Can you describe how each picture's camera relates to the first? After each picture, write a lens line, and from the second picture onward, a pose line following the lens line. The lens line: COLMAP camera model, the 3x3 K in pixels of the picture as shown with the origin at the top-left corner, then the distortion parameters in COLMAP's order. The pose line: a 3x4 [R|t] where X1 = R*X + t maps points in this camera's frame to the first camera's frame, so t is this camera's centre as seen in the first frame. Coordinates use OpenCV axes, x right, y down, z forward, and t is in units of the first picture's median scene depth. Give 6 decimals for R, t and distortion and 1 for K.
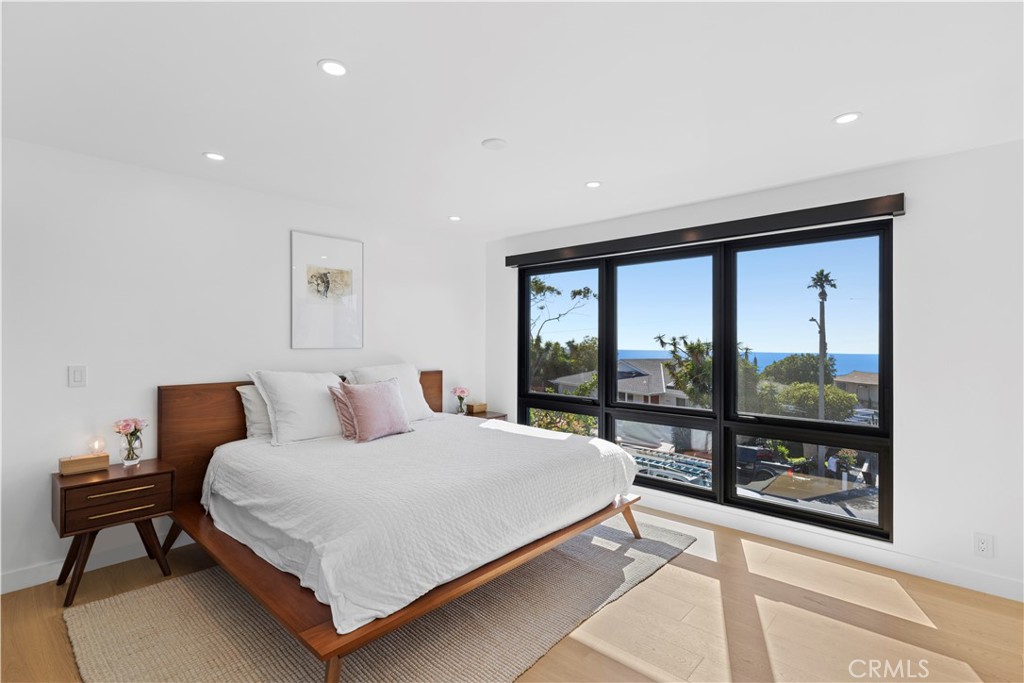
lens RADIAL K [[484.8, 0, 508.8], [0, 484.8, 341.7], [0, 0, 1]] dist [0.004692, -0.001064]
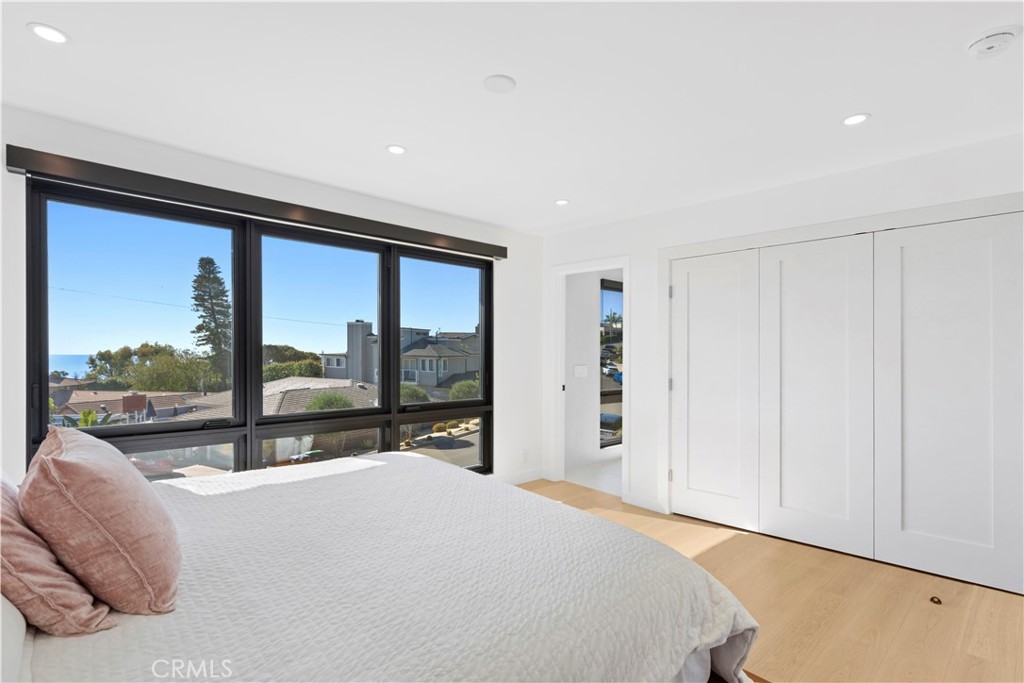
lens RADIAL K [[484.8, 0, 515.7], [0, 484.8, 349.9], [0, 0, 1]] dist [0.004692, -0.001064]
pose [[0.080437, -0.006964, 0.996735, -0.420979], [-0.015119, 0.999852, 0.008206, 0.007412], [-0.996645, -0.015730, 0.080319, 0.473630]]
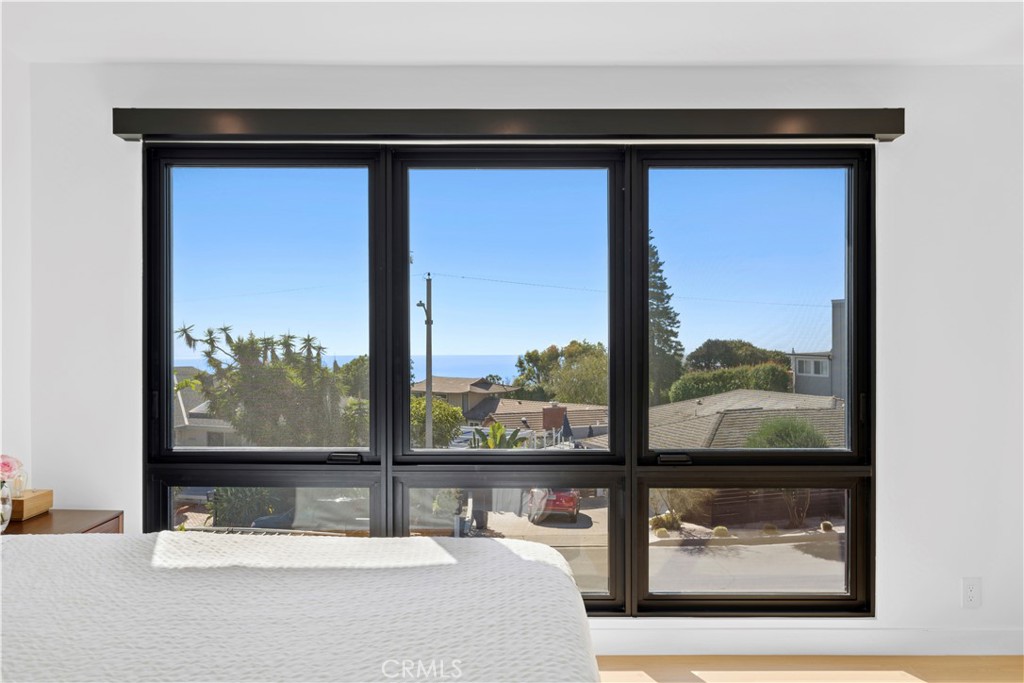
lens RADIAL K [[790.9, 0, 506.2], [0, 790.9, 348.8], [0, 0, 1]] dist [-0.004016, 0.001157]
pose [[0.735434, -0.013022, 0.677471, -0.203461], [0.003967, 0.999881, 0.014913, 0.009256], [-0.677585, -0.008280, 0.735398, 0.312593]]
